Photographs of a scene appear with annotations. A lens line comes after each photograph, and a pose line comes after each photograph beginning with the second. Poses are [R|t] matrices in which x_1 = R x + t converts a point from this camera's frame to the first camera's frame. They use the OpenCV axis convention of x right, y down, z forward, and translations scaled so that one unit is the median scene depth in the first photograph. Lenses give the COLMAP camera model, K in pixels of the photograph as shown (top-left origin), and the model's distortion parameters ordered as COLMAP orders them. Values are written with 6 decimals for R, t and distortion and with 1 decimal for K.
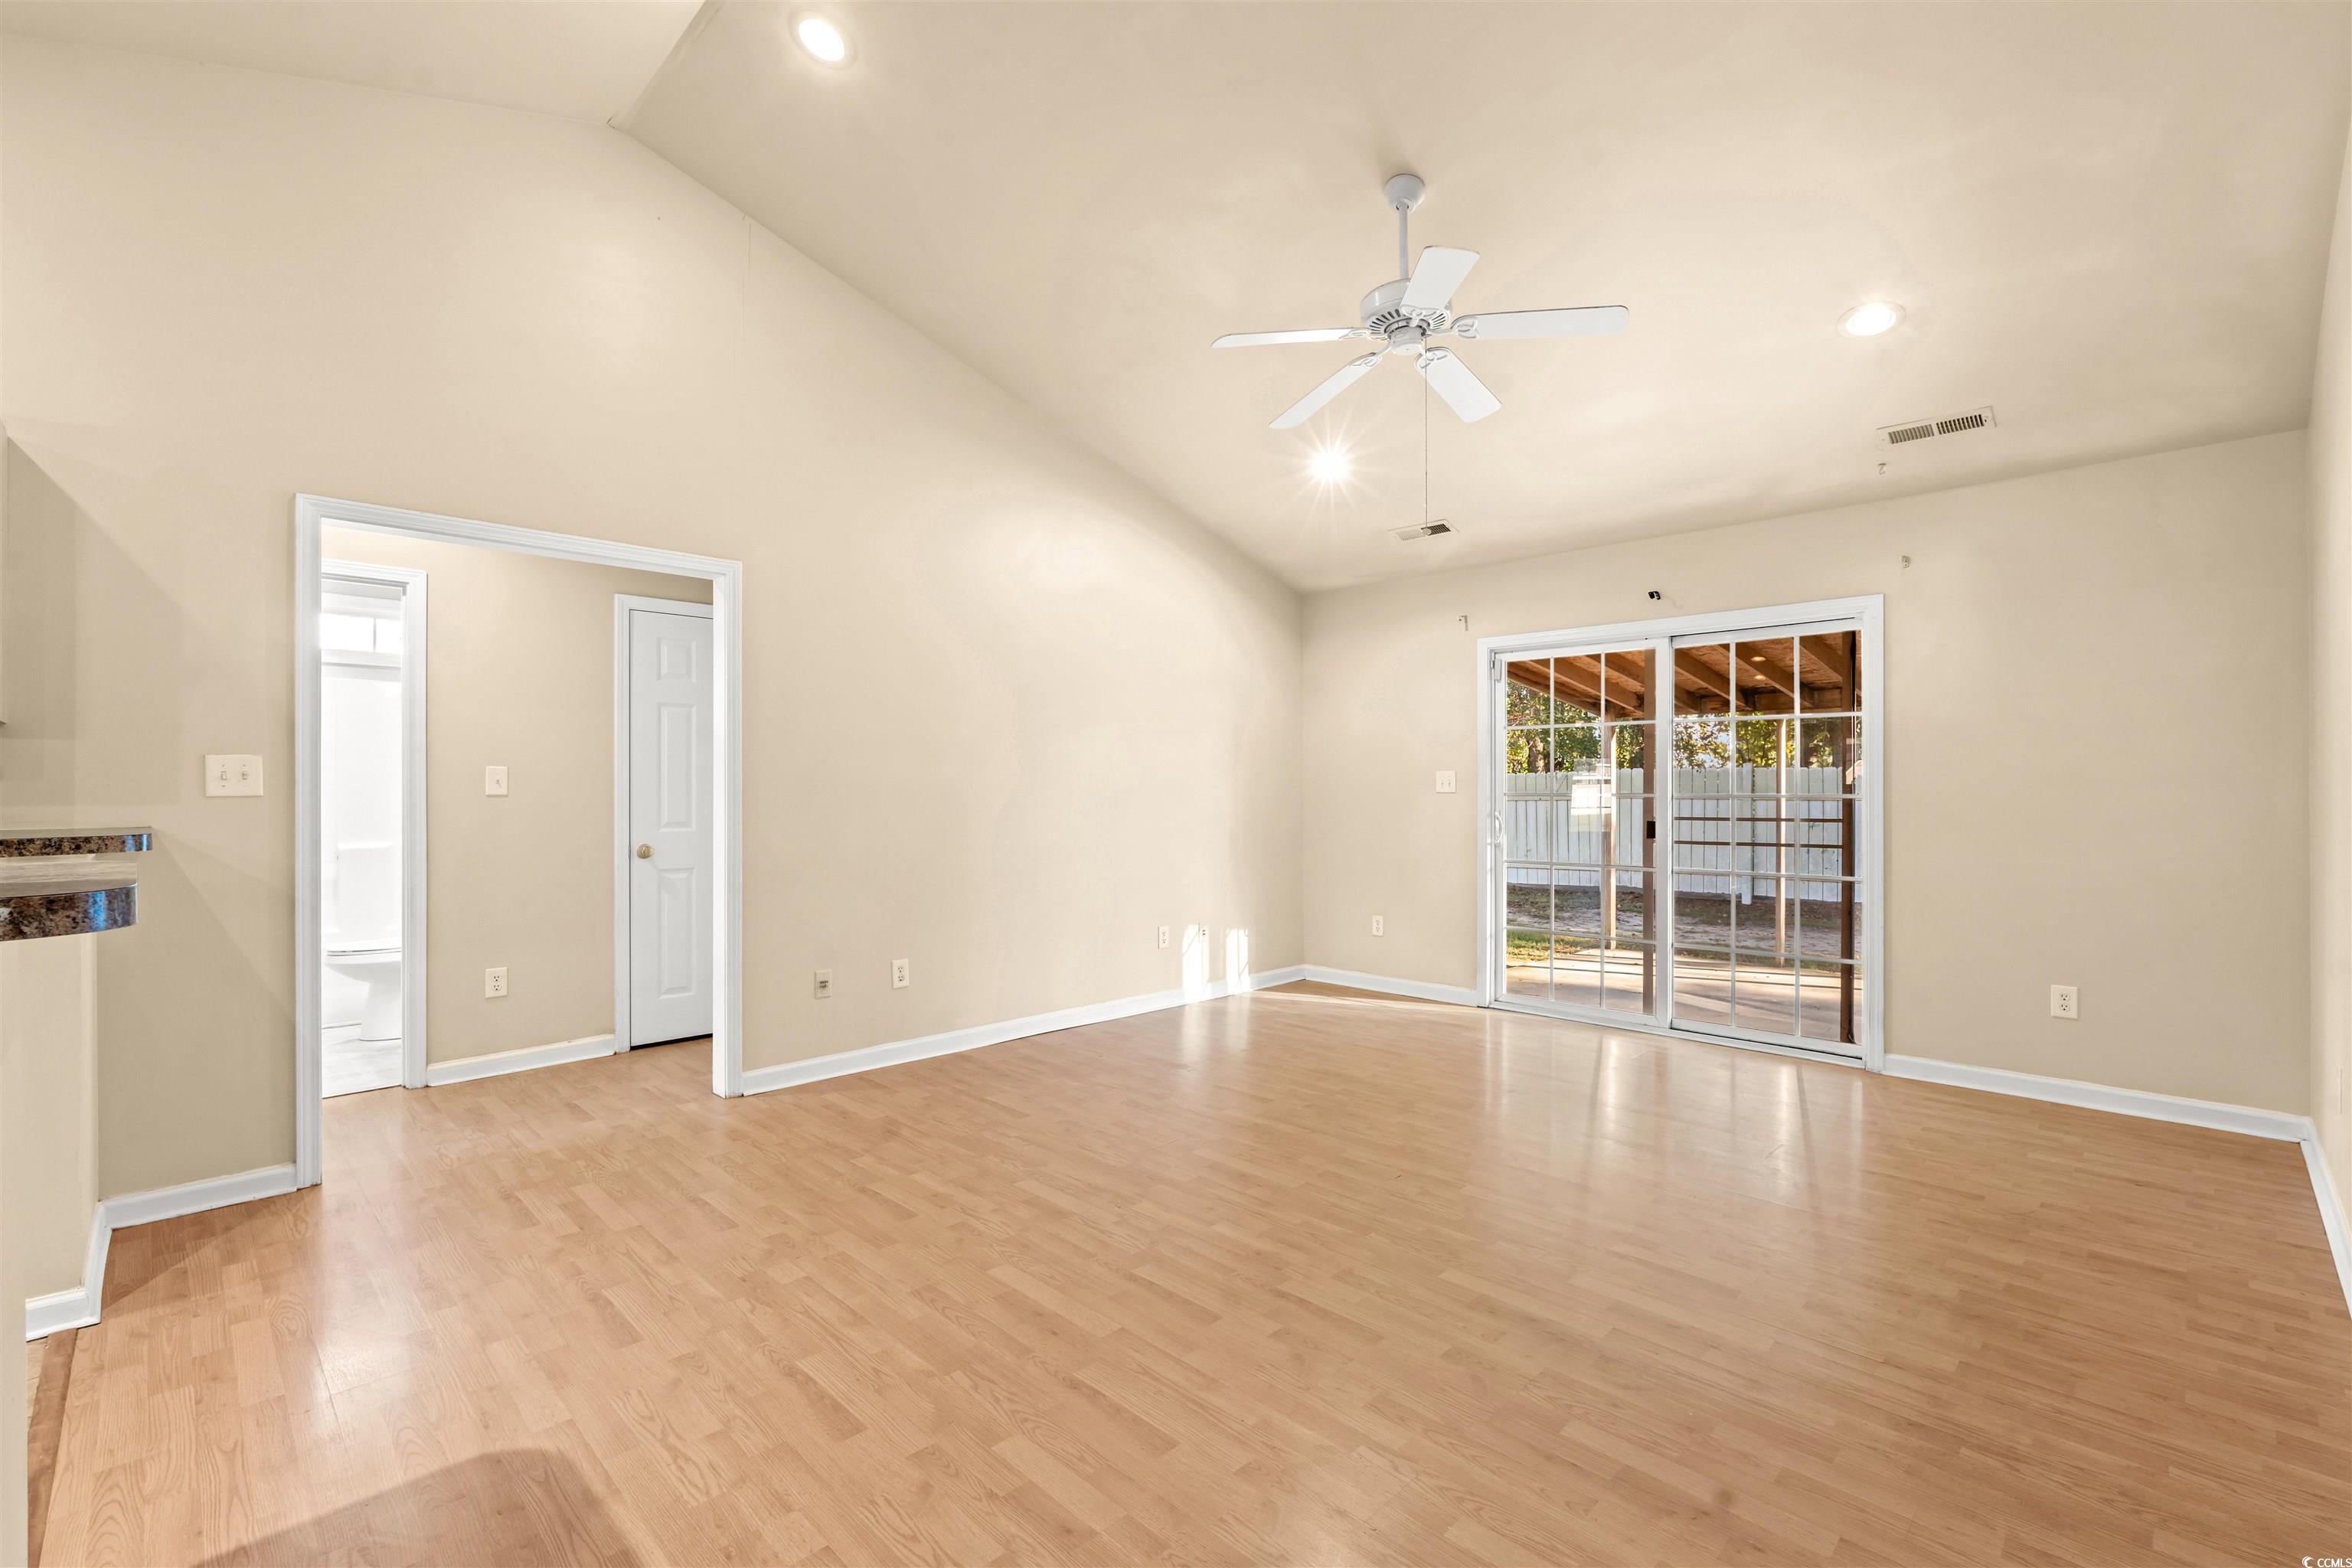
lens RADIAL K [[1033.2, 0, 1163.6], [0, 1033.2, 787.8], [0, 0, 1]] dist [-0.002680, -0.000223]
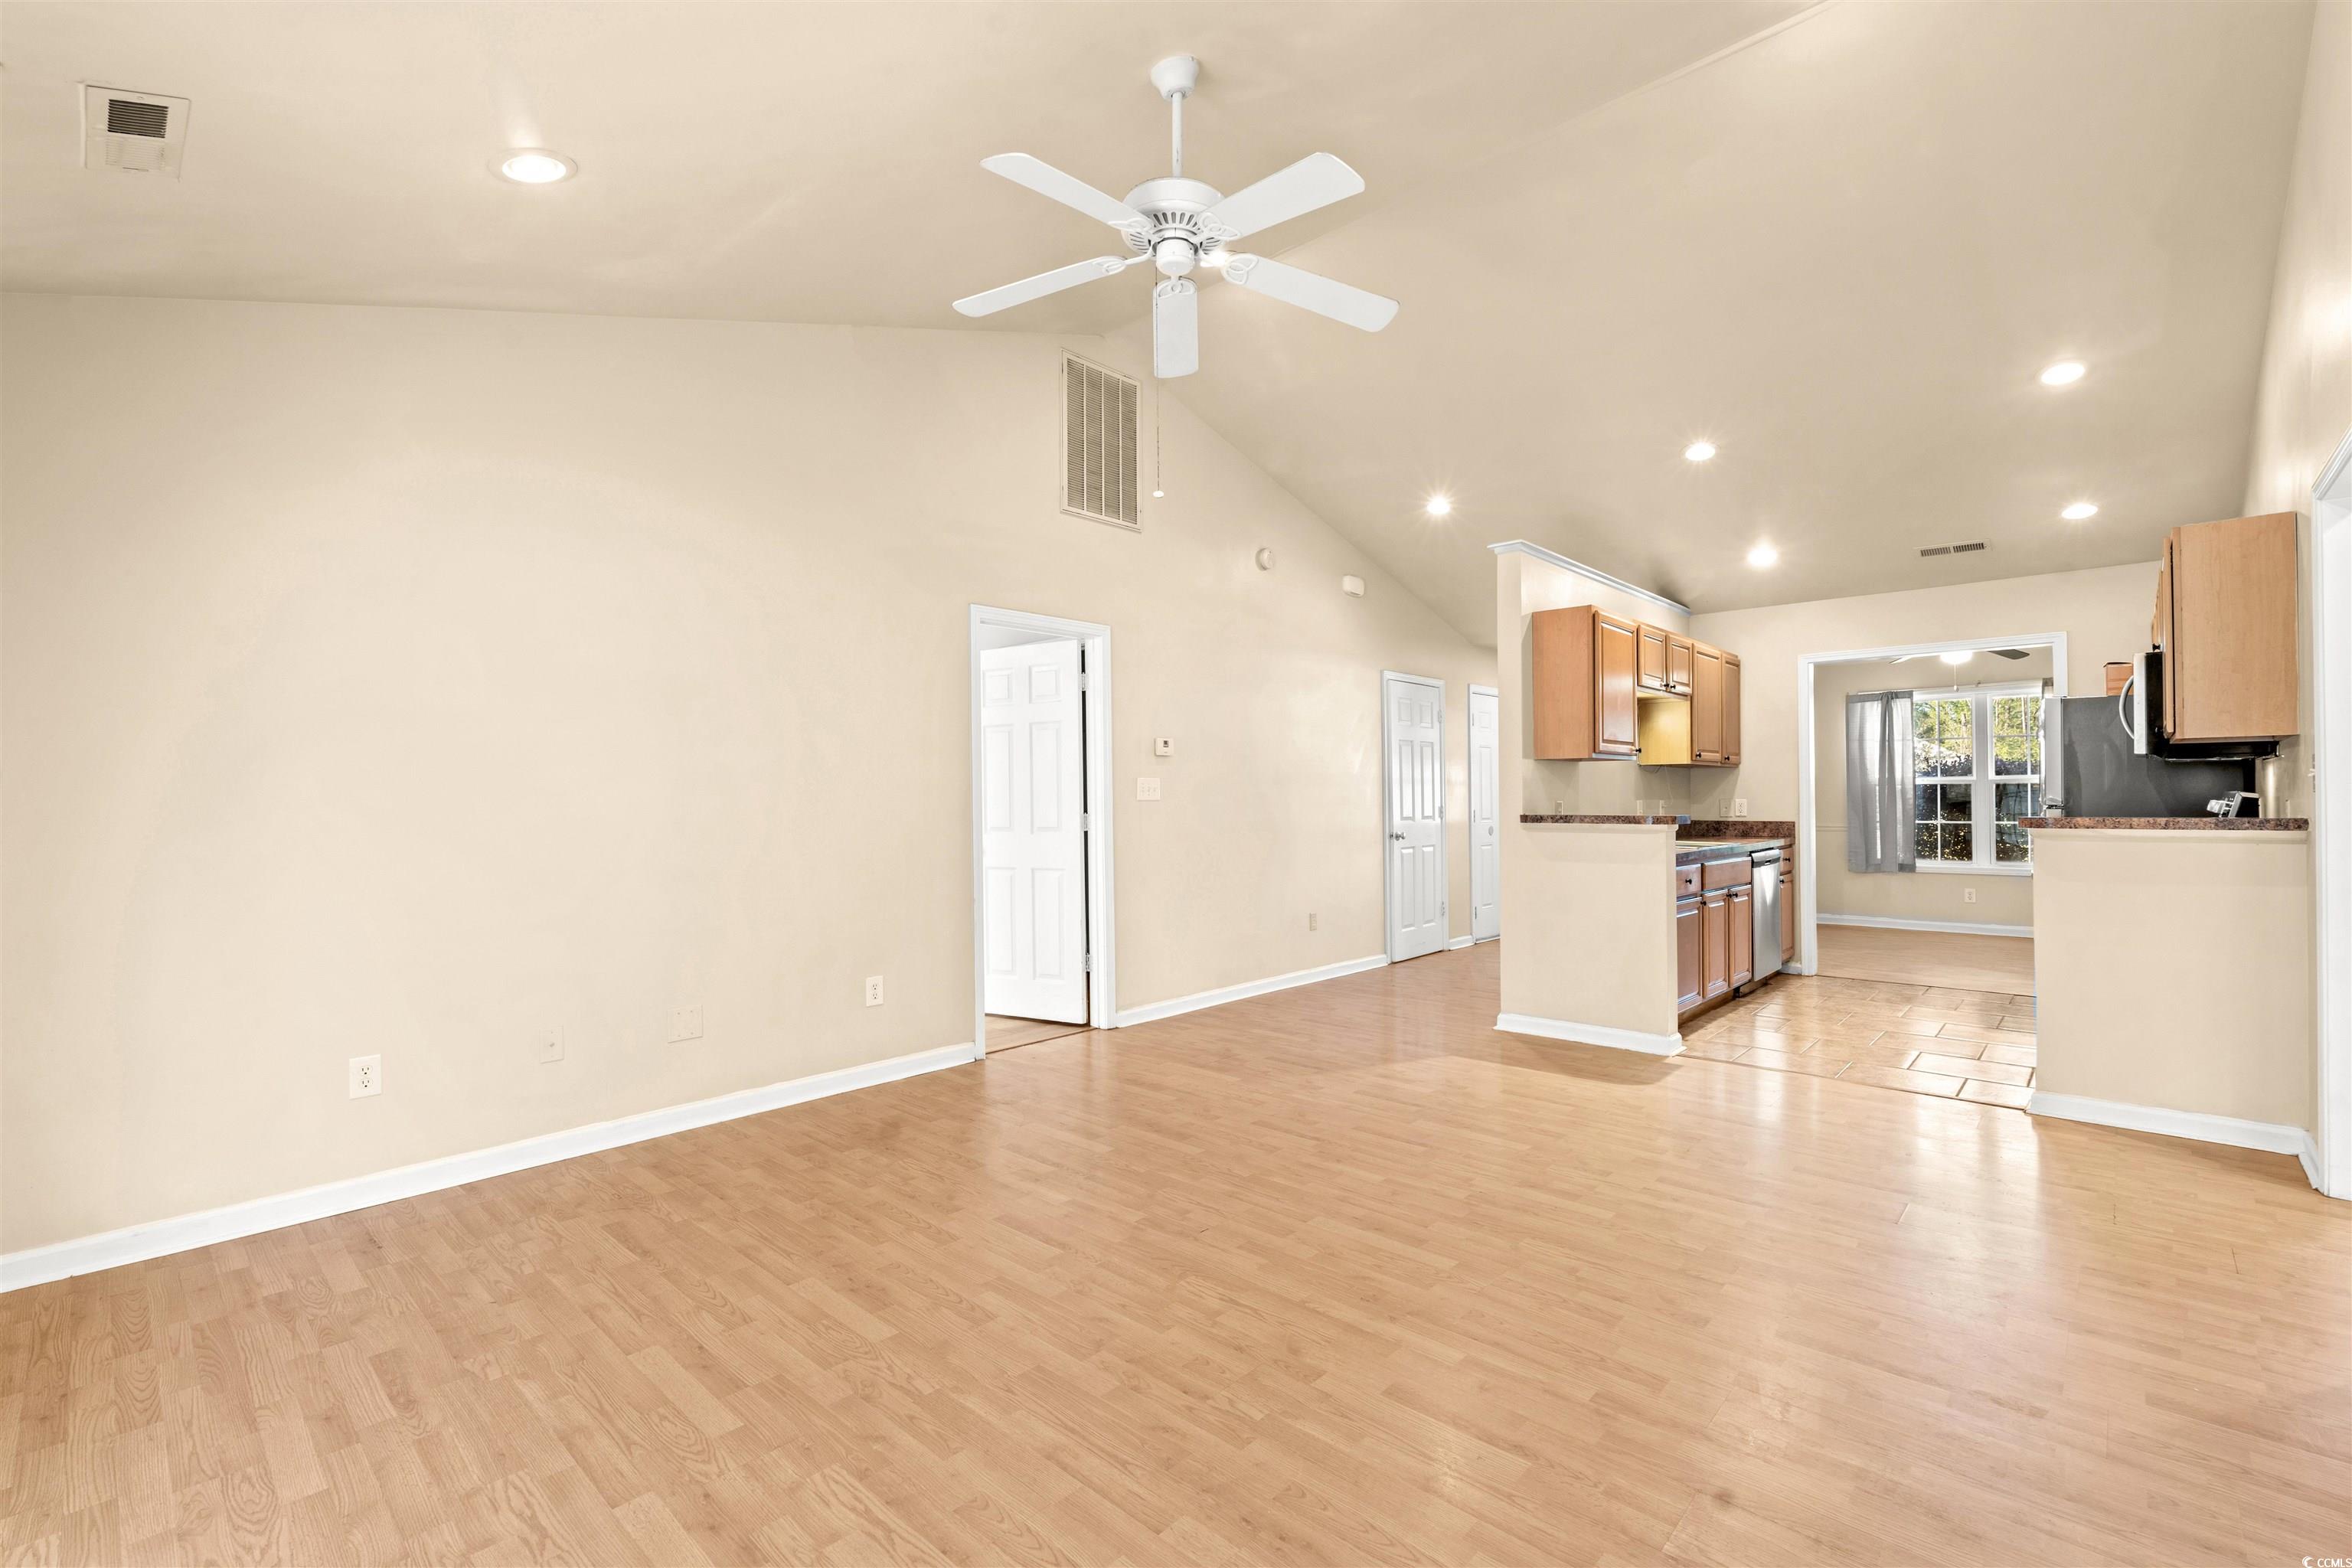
lens RADIAL K [[1017.0, 0, 1168.1], [0, 1017.0, 838.4], [0, 0, 1]] dist [-0.002640, 0.000705]
pose [[-0.999308, 0.012683, -0.034957, 0.275441], [0.011422, 0.999285, 0.036029, 0.005293], [0.035389, 0.035604, -0.998739, 1.804194]]
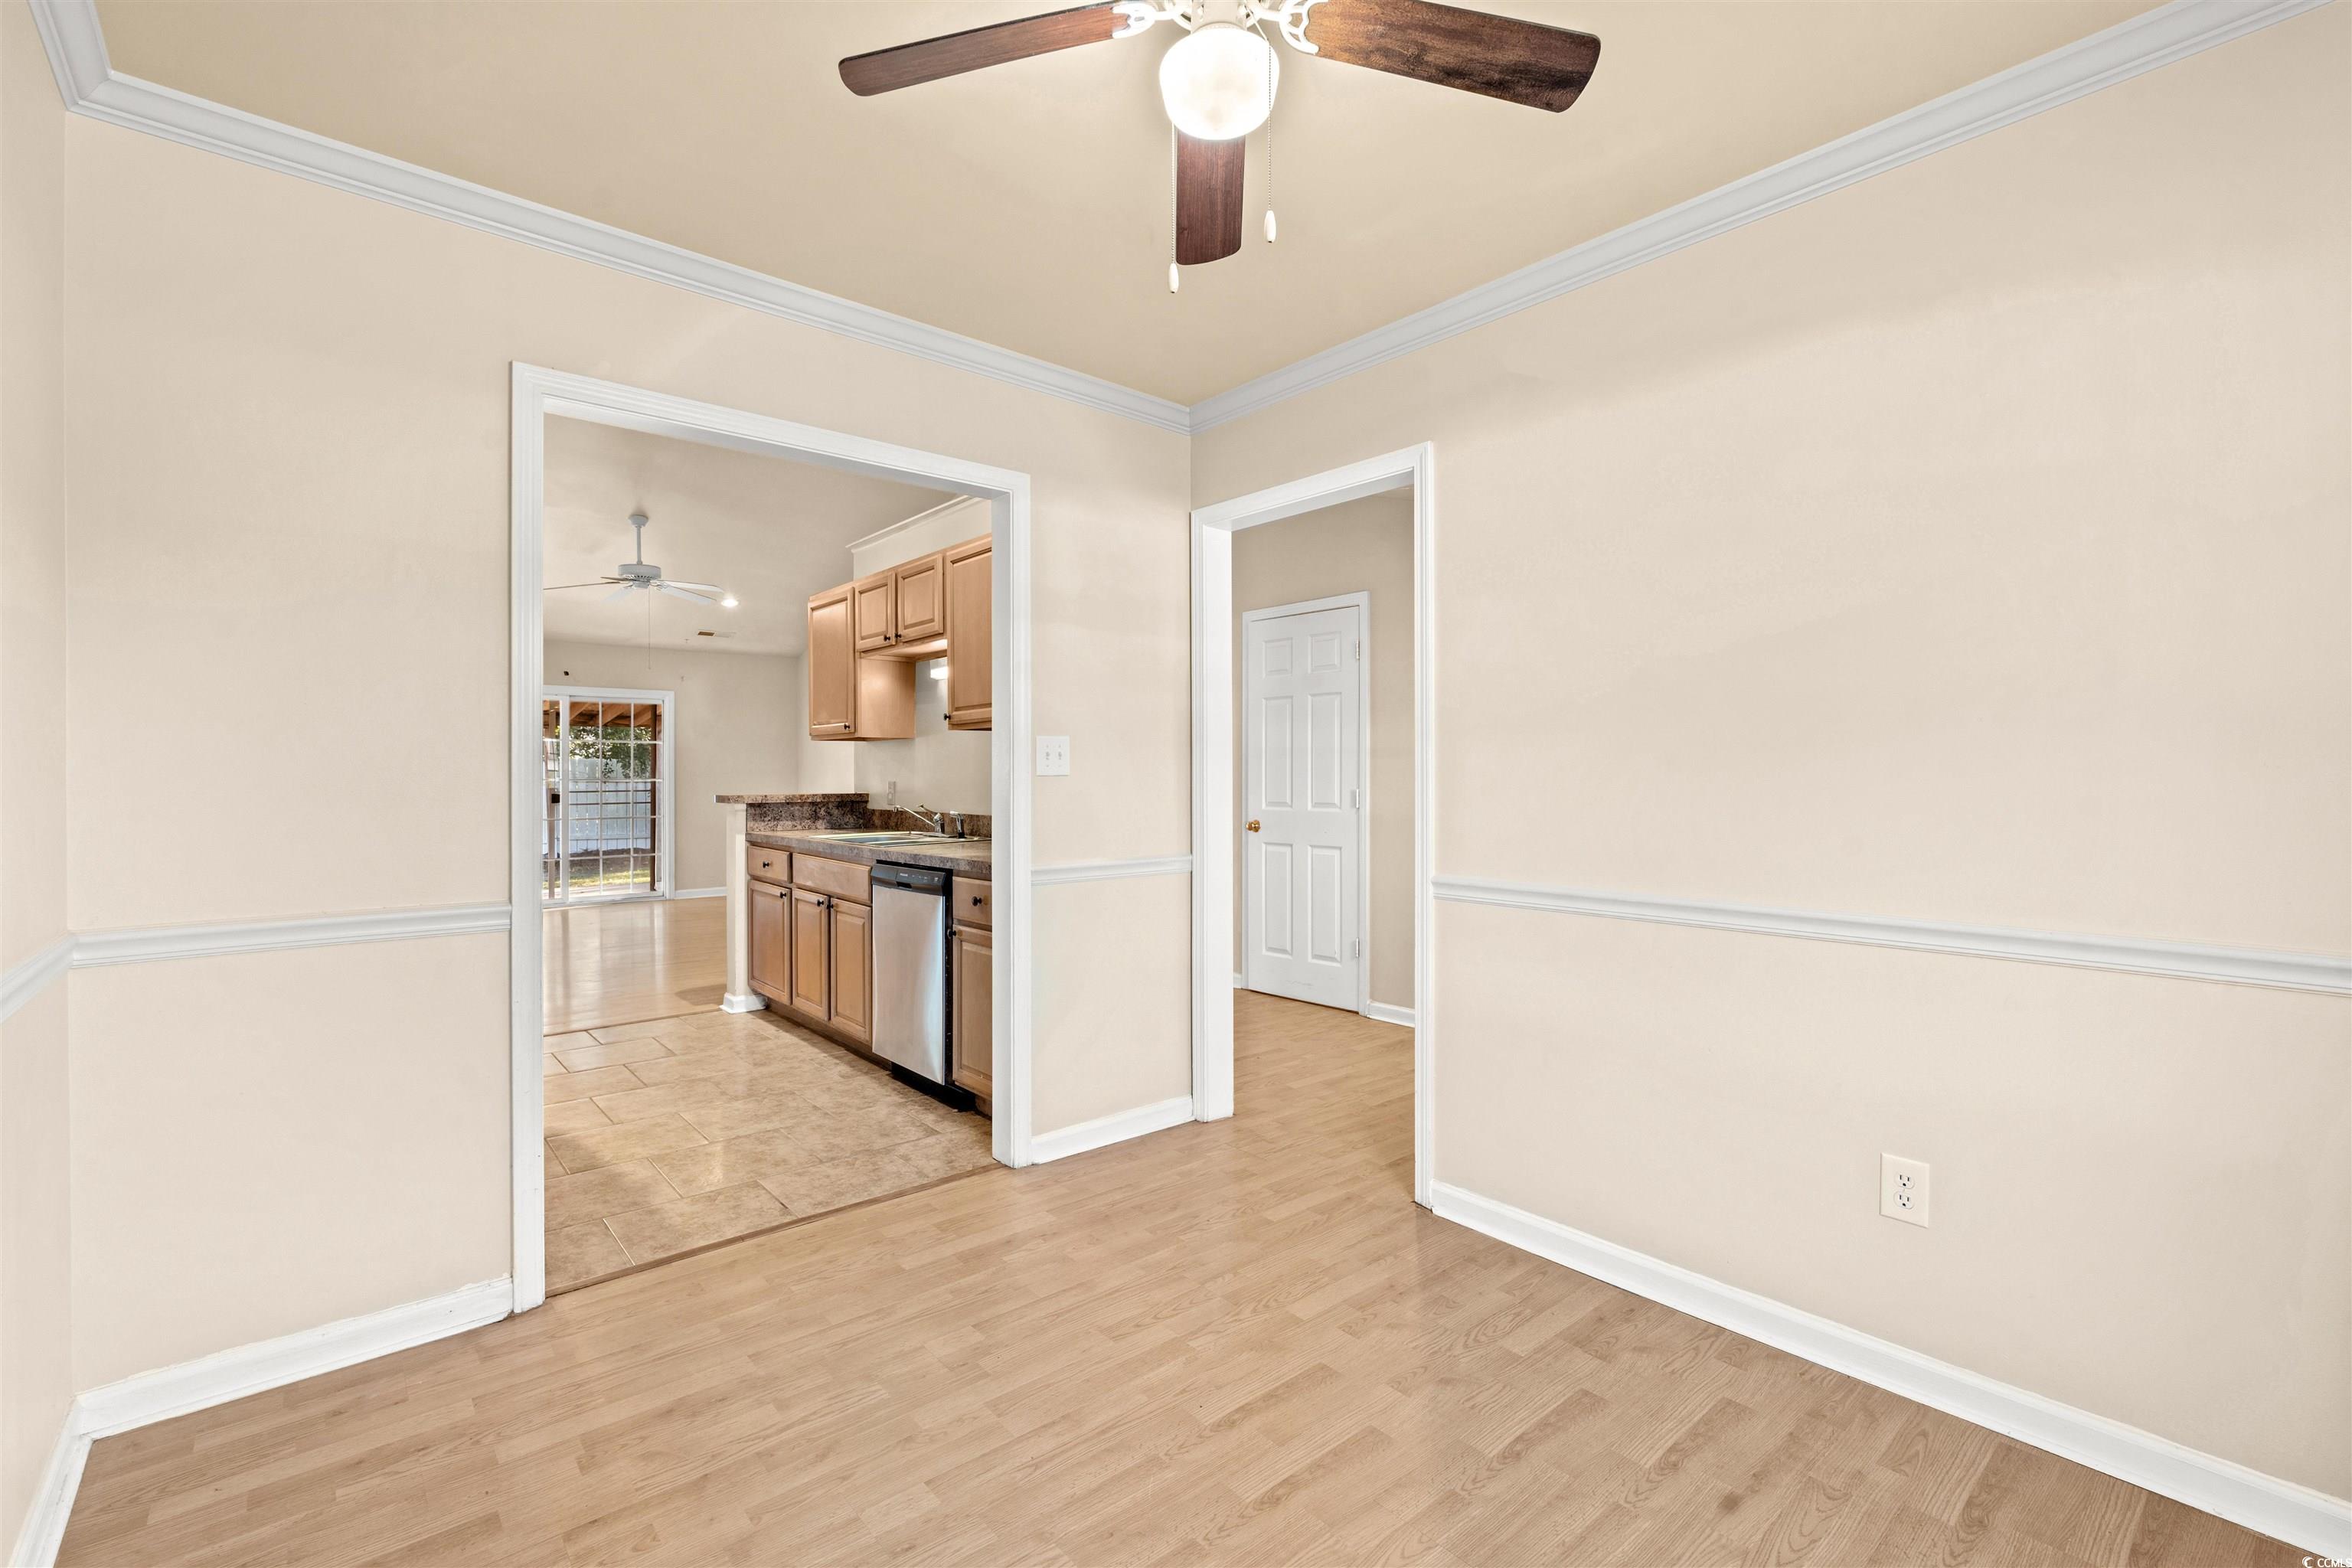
lens RADIAL K [[1029.6, 0, 1179.4], [0, 1029.6, 779.3], [0, 0, 1]] dist [-0.002368, 0.000103]
pose [[0.076874, -0.002646, 0.997037, -2.014097], [0.000848, 0.999996, 0.002589, 0.003935], [-0.997040, 0.000647, 0.076876, -0.403772]]
